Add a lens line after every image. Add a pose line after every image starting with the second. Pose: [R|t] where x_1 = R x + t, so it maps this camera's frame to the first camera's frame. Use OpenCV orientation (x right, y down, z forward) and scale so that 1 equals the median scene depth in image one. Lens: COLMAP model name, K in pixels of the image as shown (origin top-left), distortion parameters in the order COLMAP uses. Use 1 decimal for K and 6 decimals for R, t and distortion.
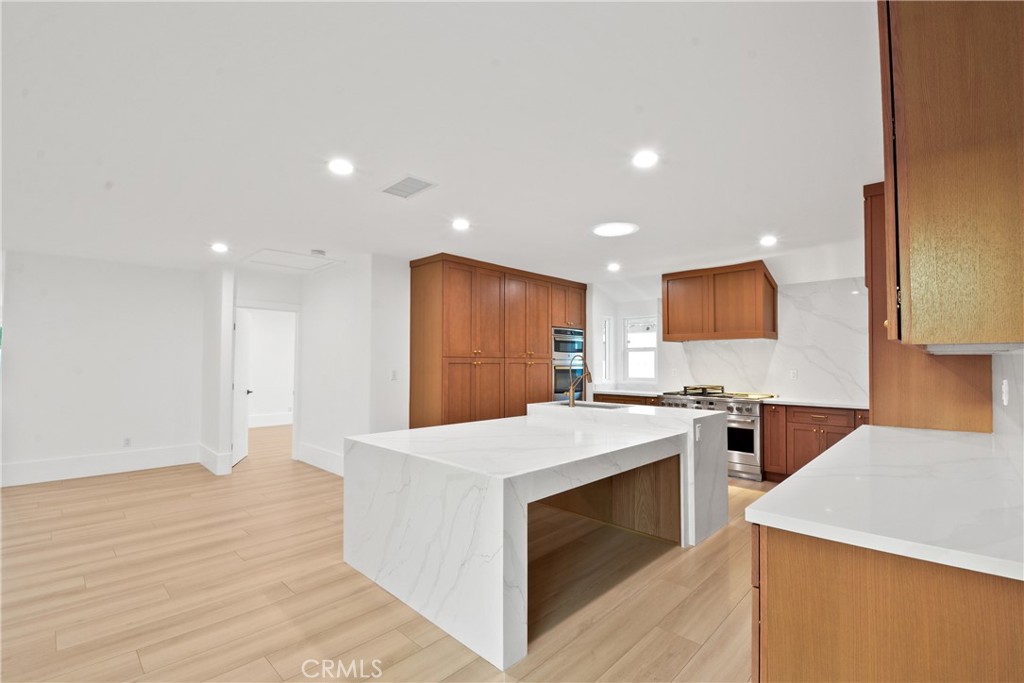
lens RADIAL K [[453.5, 0, 525.9], [0, 453.5, 360.3], [0, 0, 1]] dist [0.013472, -0.022464]
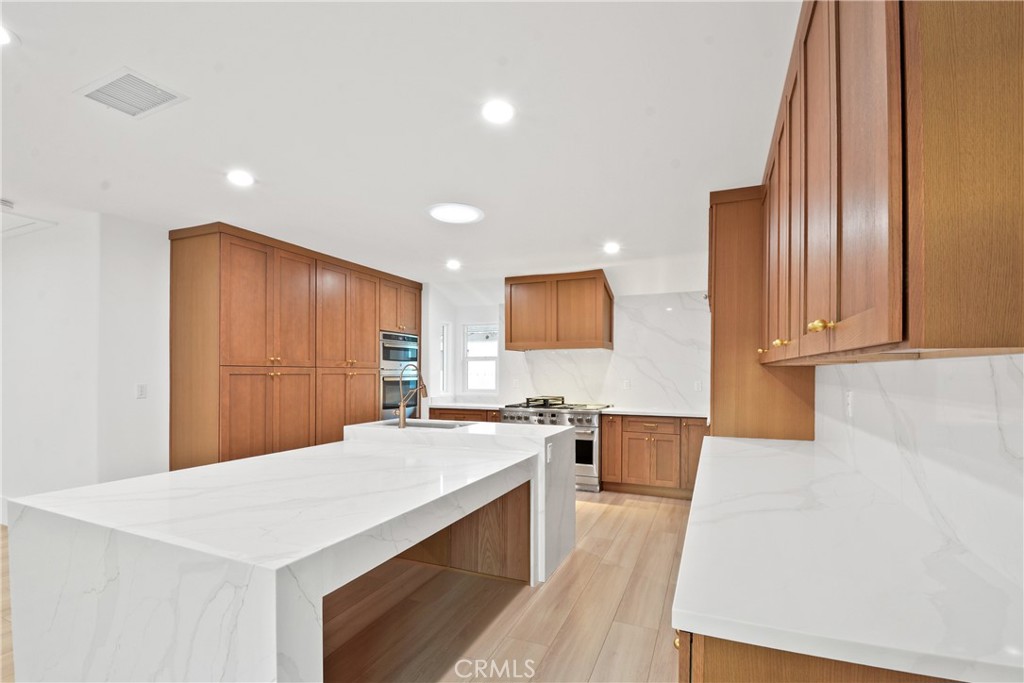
lens RADIAL K [[453.5, 0, 525.9], [0, 453.5, 360.3], [0, 0, 1]] dist [0.013472, -0.022464]
pose [[0.937245, 0.008170, 0.348575, 0.020347], [-0.000792, 0.999773, -0.021304, -0.001113], [-0.348670, 0.019691, 0.937039, 0.131854]]
